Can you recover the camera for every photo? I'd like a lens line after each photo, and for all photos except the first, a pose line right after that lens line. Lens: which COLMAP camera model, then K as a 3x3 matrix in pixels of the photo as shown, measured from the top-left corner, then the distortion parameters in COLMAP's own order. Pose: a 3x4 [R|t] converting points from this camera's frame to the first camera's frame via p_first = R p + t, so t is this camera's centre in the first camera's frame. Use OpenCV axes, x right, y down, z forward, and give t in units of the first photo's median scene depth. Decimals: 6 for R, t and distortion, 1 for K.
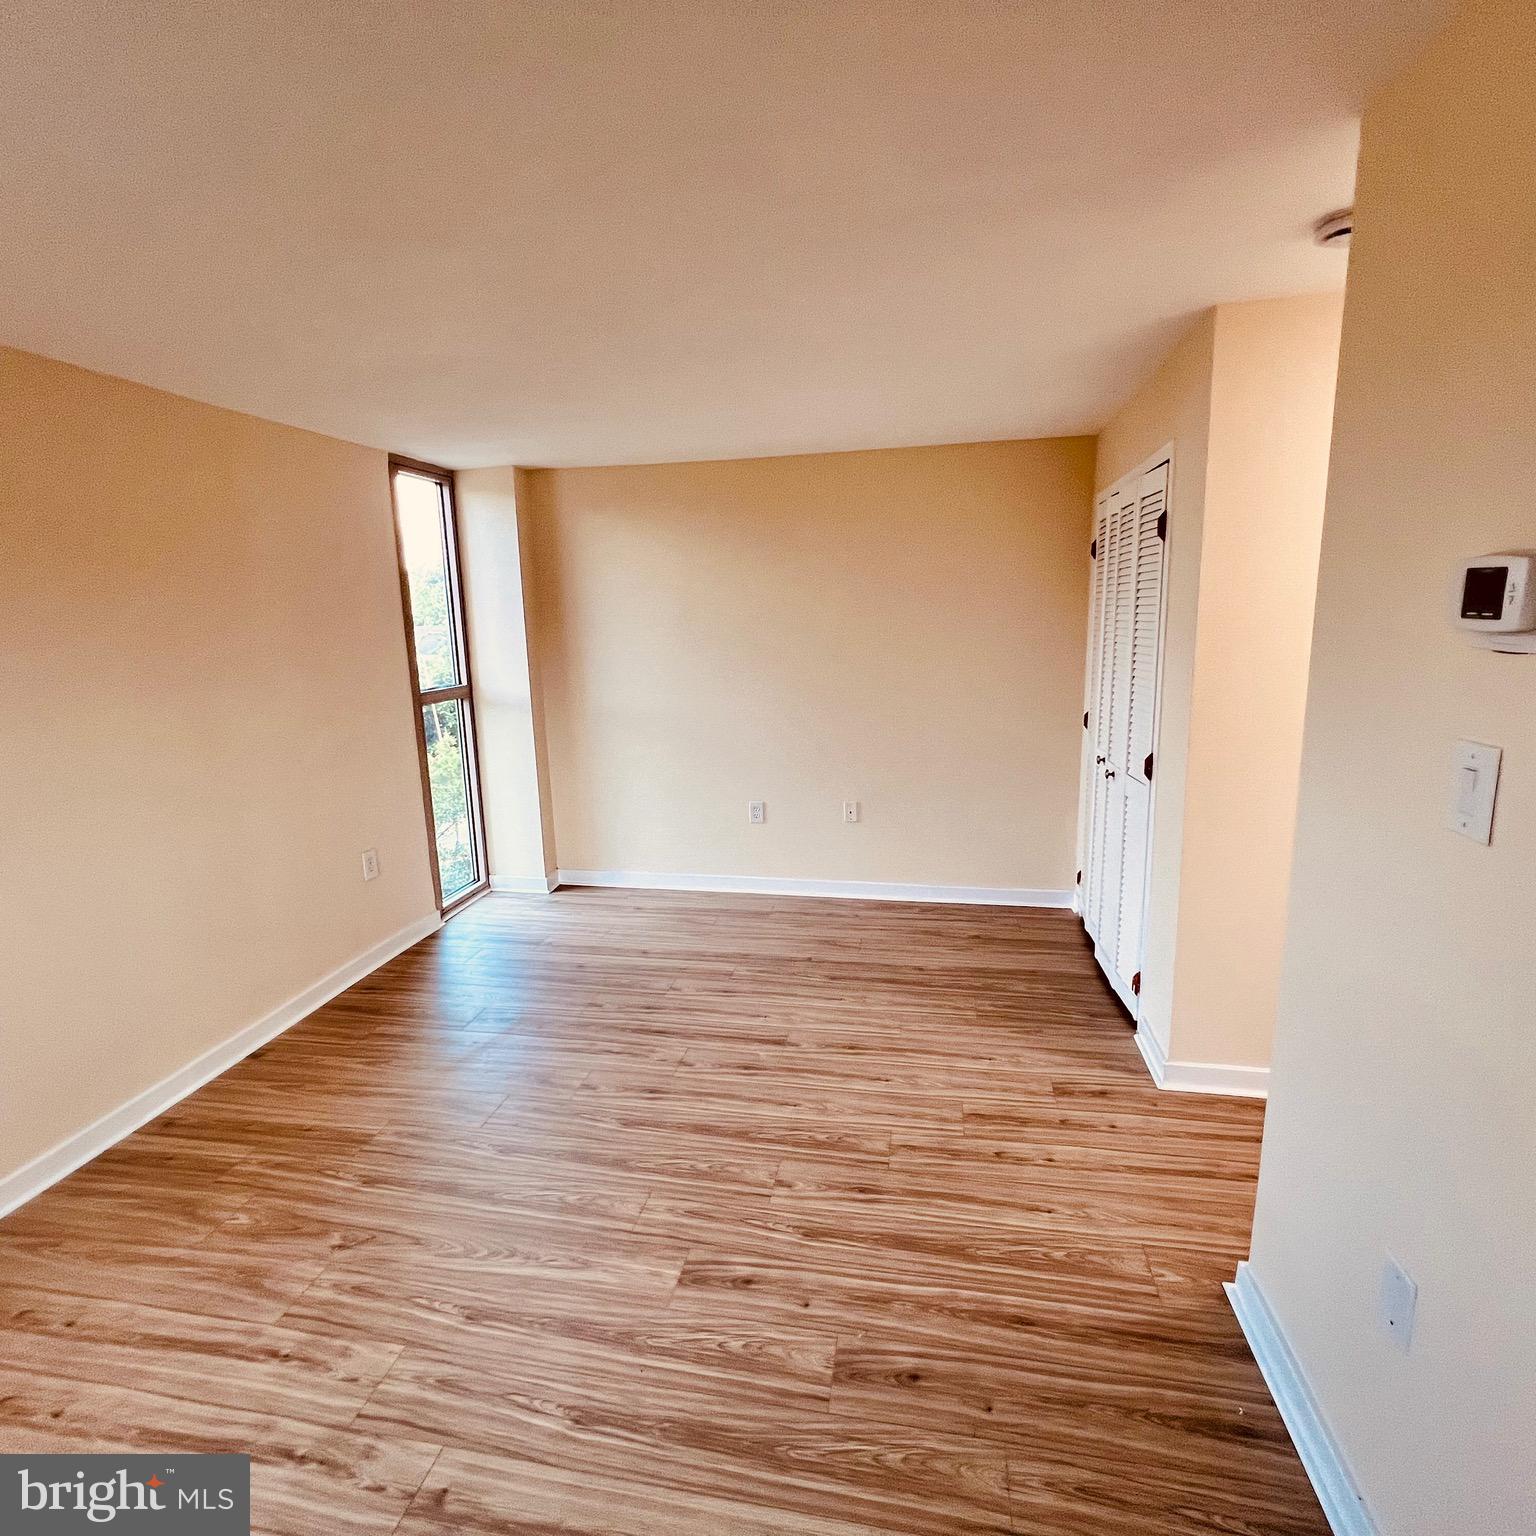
lens RADIAL K [[820.3, 0, 766.6], [0, 820.3, 770.2], [0, 0, 1]] dist [-0.002437, -0.002591]
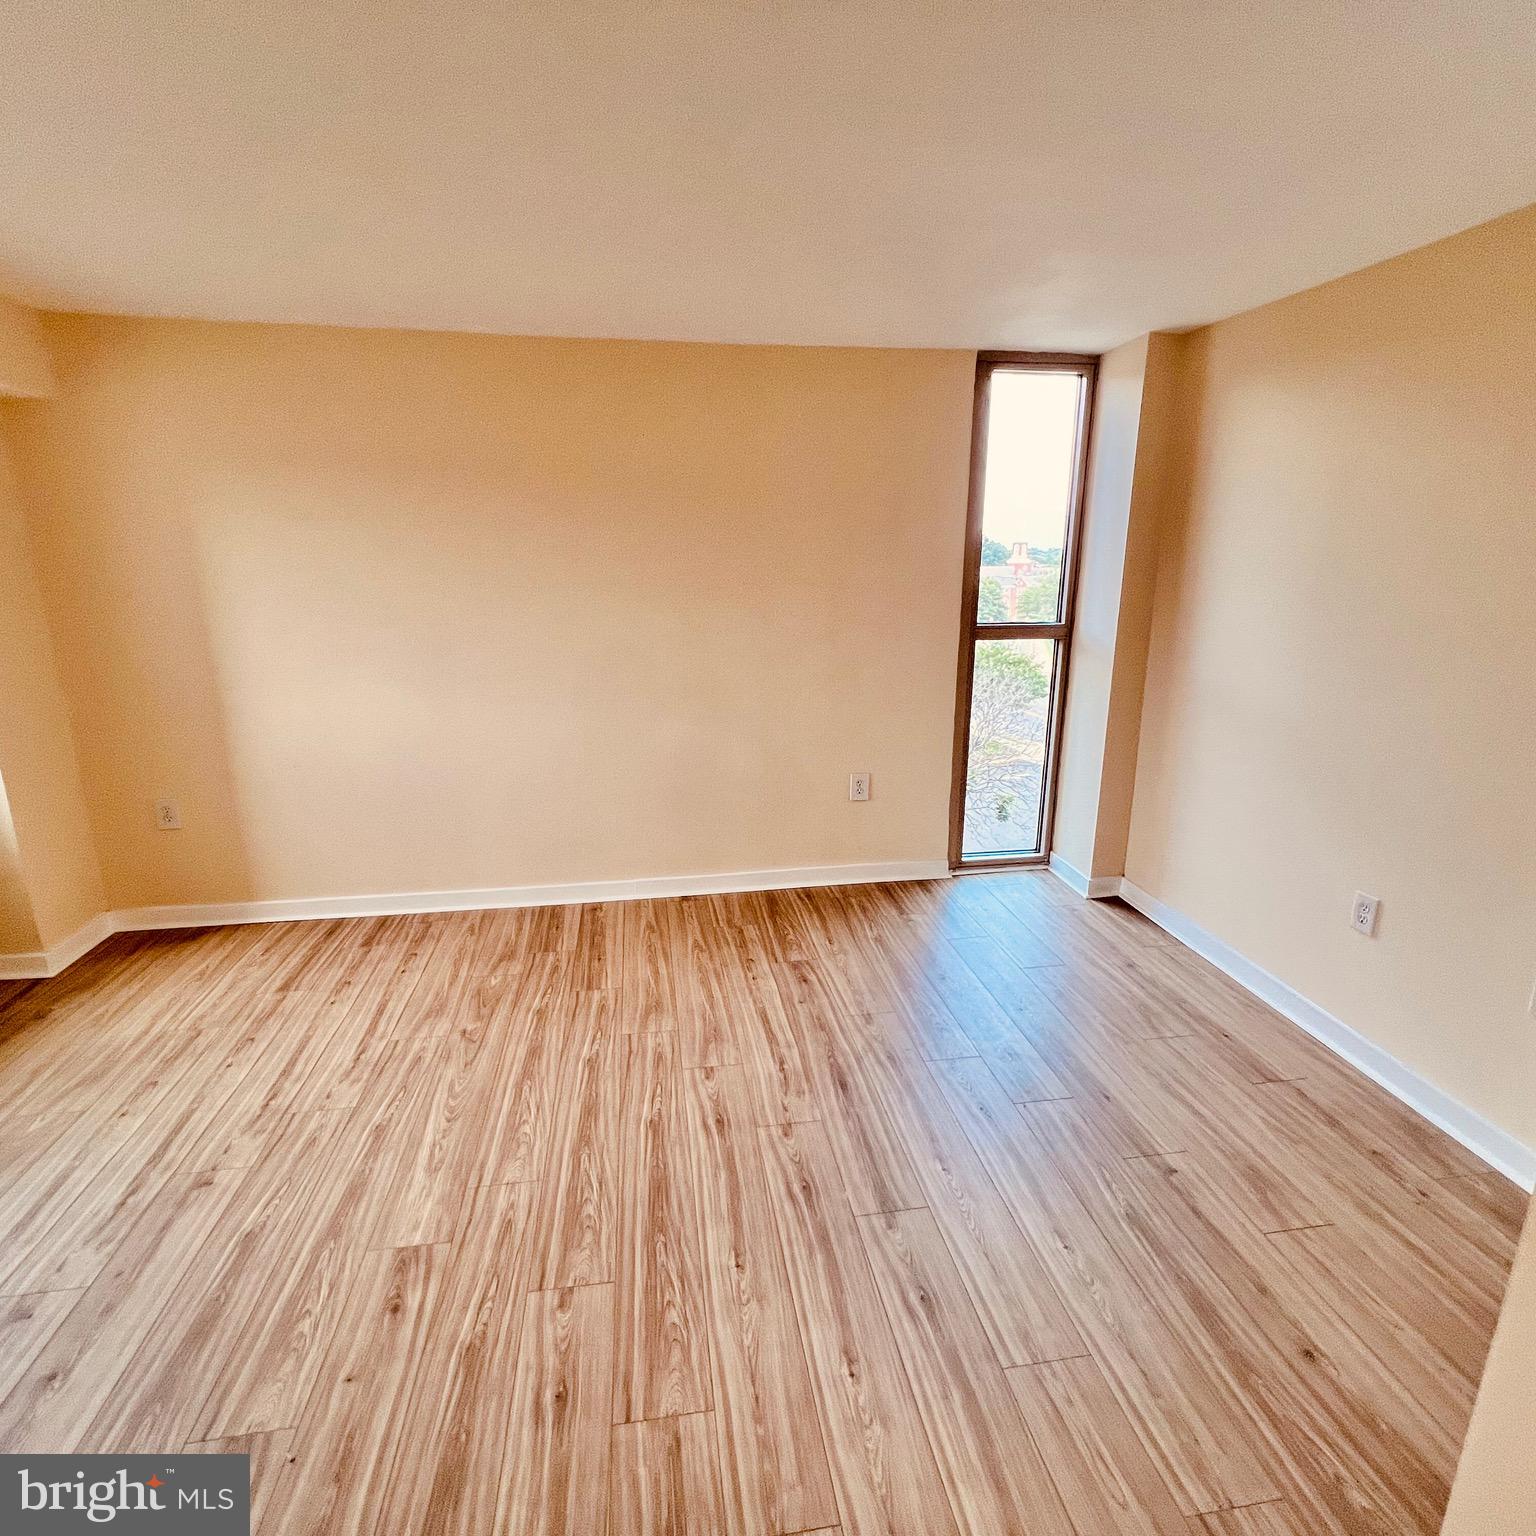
lens RADIAL K [[820.3, 0, 765.7], [0, 820.3, 769.5], [0, 0, 1]] dist [-0.002437, -0.002591]
pose [[0.340410, 0.268195, -0.901217, 0.506970], [-0.185966, 0.958730, 0.215067, -0.134070], [0.921704, 0.094385, 0.376236, 0.659625]]
